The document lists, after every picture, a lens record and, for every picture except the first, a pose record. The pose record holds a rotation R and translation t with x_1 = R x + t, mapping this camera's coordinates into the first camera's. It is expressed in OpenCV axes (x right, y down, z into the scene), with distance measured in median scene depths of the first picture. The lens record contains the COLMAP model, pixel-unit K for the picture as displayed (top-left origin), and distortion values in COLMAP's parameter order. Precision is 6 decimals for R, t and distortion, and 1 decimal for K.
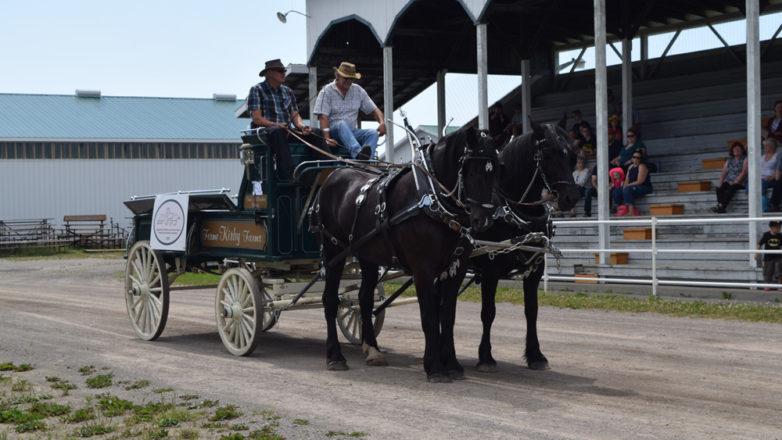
lens RADIAL K [[1735.0, 0, 391.0], [0, 1735.0, 220.0], [0, 0, 1]] dist [0.062082, 0.190967]
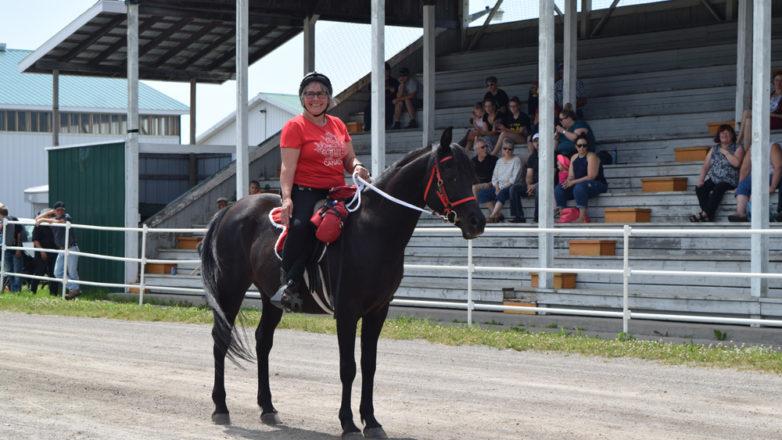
lens RADIAL K [[2149.7, 0, 391.0], [0, 2149.7, 220.0], [0, 0, 1]] dist [0.108854, 0.033919]
pose [[0.991603, 0.022505, 0.127344, -0.056334], [-0.022303, 0.999747, -0.003013, 0.001041], [-0.127379, 0.000147, 0.991854, 0.116206]]
